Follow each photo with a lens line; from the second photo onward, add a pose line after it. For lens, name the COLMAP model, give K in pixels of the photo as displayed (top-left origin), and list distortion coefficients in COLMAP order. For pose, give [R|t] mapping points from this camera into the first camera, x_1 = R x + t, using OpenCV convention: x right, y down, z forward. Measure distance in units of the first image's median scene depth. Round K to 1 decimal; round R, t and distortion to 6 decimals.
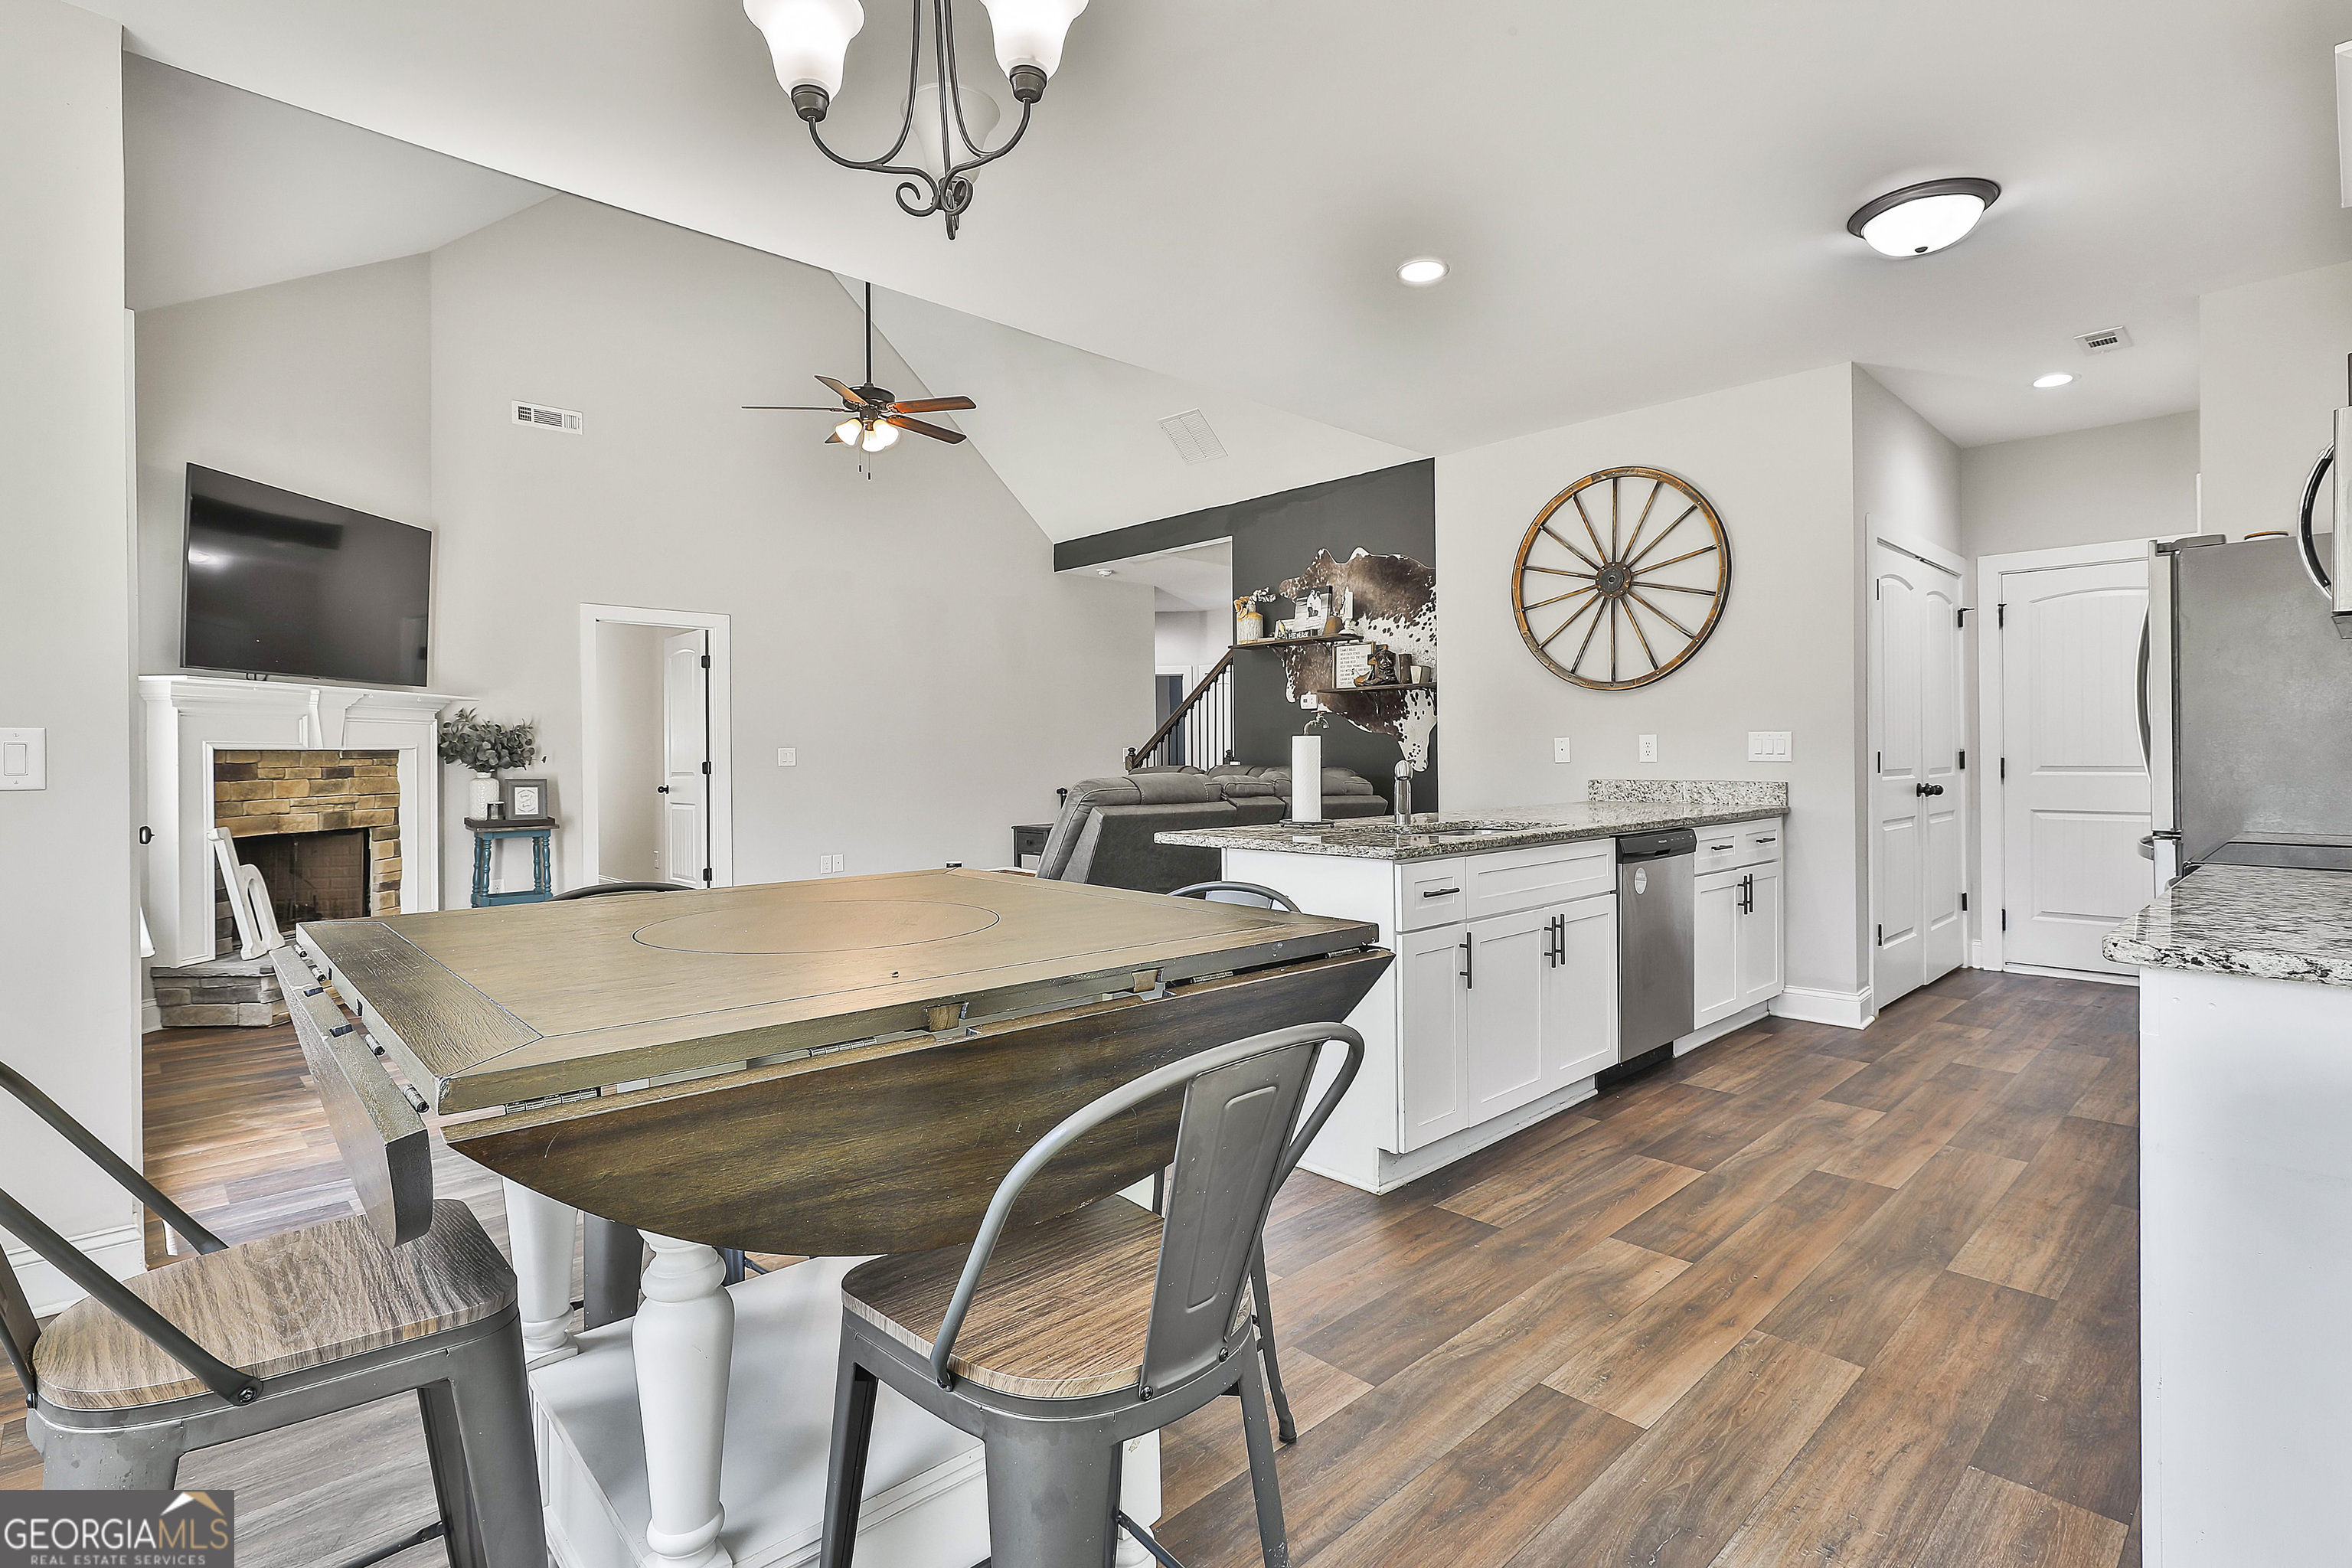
lens RADIAL K [[1138.4, 0, 1176.2], [0, 1138.4, 753.6], [0, 0, 1]] dist [-0.010576, 0.006332]
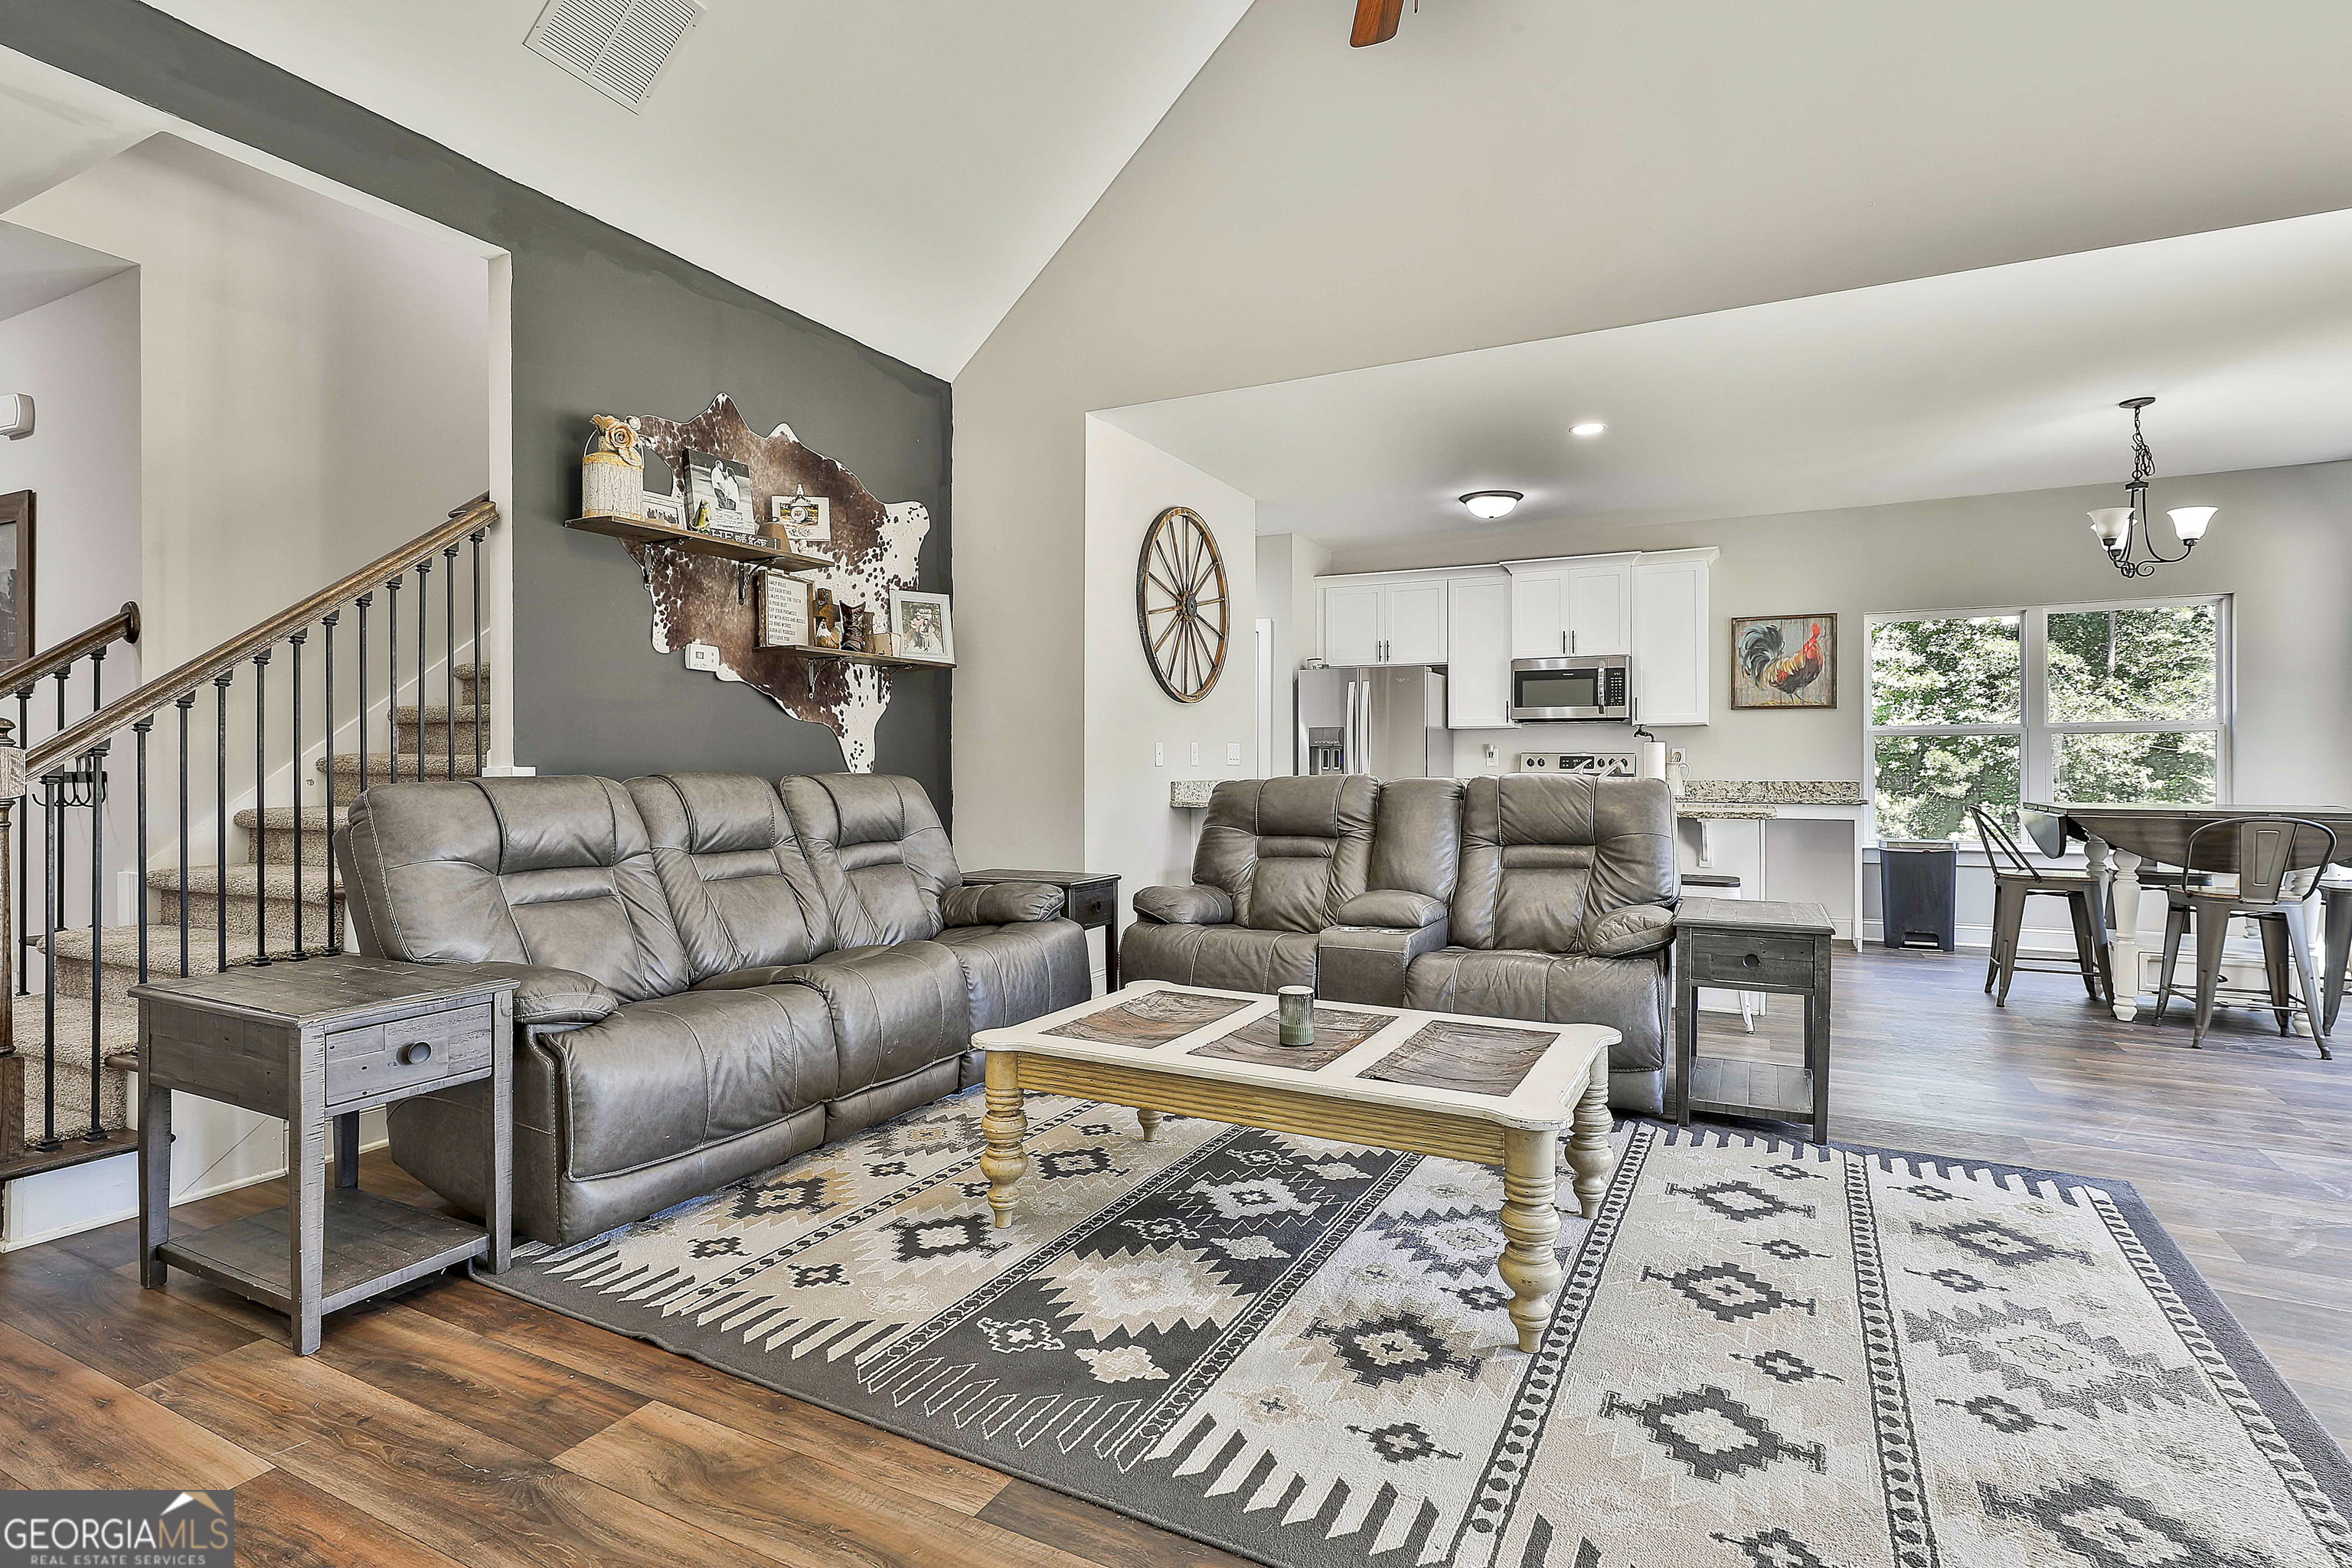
lens RADIAL K [[1138.4, 0, 1190.0], [0, 1138.4, 765.0], [0, 0, 1]] dist [-0.010576, 0.006332]
pose [[-0.336549, 0.006260, 0.941645, -0.654892], [0.000436, 0.999979, -0.006492, 0.013602], [-0.941666, -0.001775, -0.336544, 1.313102]]
